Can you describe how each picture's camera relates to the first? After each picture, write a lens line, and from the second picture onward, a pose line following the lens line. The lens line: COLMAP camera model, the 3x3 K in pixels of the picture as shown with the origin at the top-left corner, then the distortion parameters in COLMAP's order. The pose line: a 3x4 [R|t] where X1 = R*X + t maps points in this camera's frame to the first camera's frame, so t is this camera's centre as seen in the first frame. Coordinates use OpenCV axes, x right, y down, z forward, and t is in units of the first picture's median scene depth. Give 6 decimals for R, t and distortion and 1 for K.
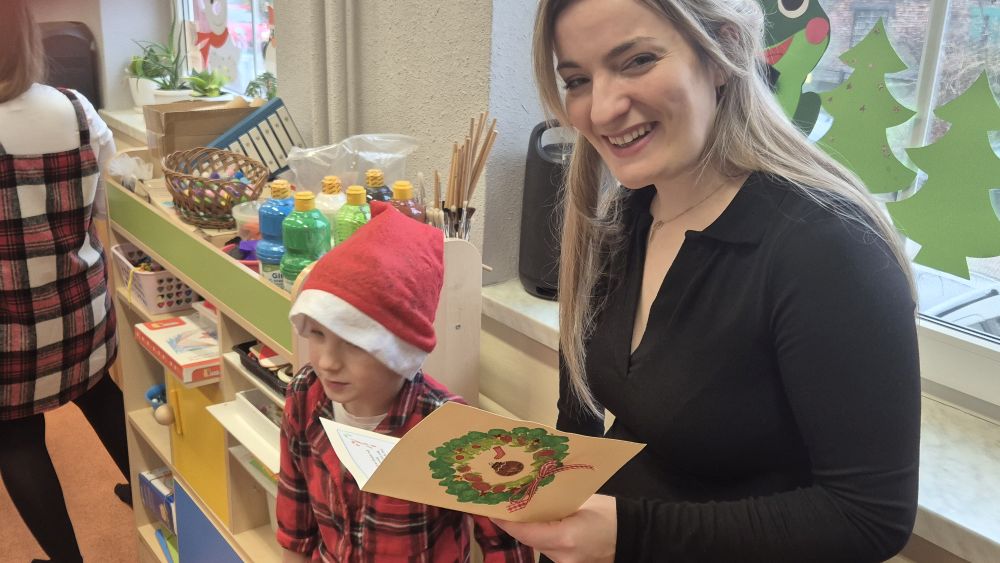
lens RADIAL K [[1016.7, 0, 511.0], [0, 1016.7, 274.6], [0, 0, 1]] dist [0.134845, -0.161129]
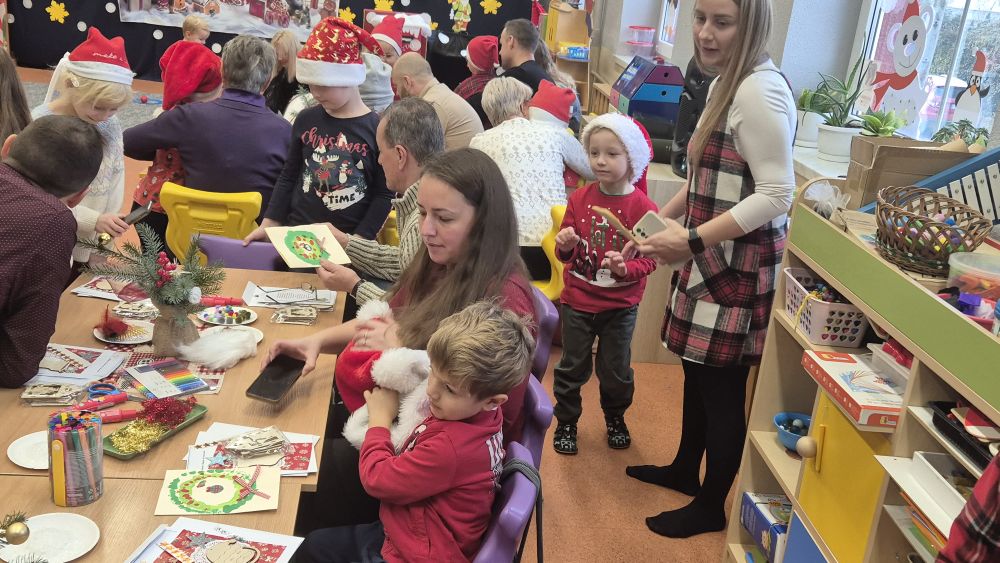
lens RADIAL K [[1016.7, 0, 511.0], [0, 1016.7, 274.6], [0, 0, 1]] dist [0.134845, -0.161129]
pose [[0.838079, 0.215991, -0.500970, -0.119471], [-0.236713, 0.971313, 0.022777, 0.022059], [0.491519, 0.099497, 0.865165, 0.000152]]
